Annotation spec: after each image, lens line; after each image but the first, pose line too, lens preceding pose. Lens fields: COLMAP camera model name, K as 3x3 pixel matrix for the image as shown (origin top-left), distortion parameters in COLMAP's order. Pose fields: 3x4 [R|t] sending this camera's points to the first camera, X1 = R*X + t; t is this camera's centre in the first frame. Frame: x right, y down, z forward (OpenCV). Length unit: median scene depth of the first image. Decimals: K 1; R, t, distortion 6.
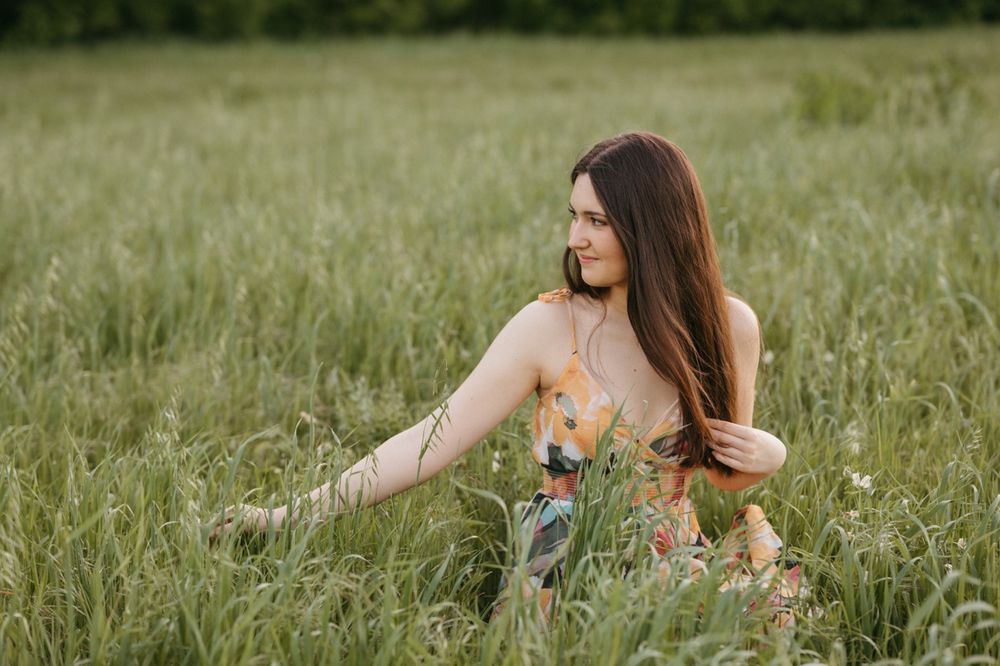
lens RADIAL K [[2515.2, 0, 500.0], [0, 2515.2, 333.0], [0, 0, 1]] dist [0.613468, -16.440829]
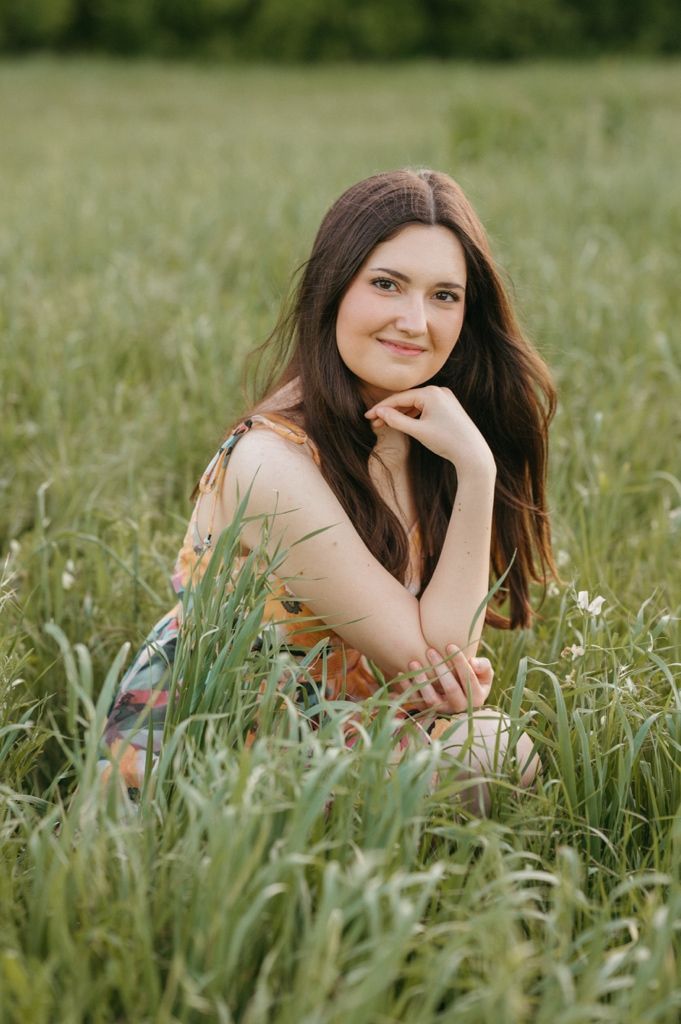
lens RADIAL K [[2634.9, 0, 340.5], [0, 2634.9, 512.0], [0, 0, 1]] dist [-0.077249, -0.505655]
pose [[0.995735, 0.005377, 0.092106, 0.006764], [-0.008006, 0.999570, 0.028200, 0.010864], [-0.091915, -0.028818, 0.995350, 0.235029]]
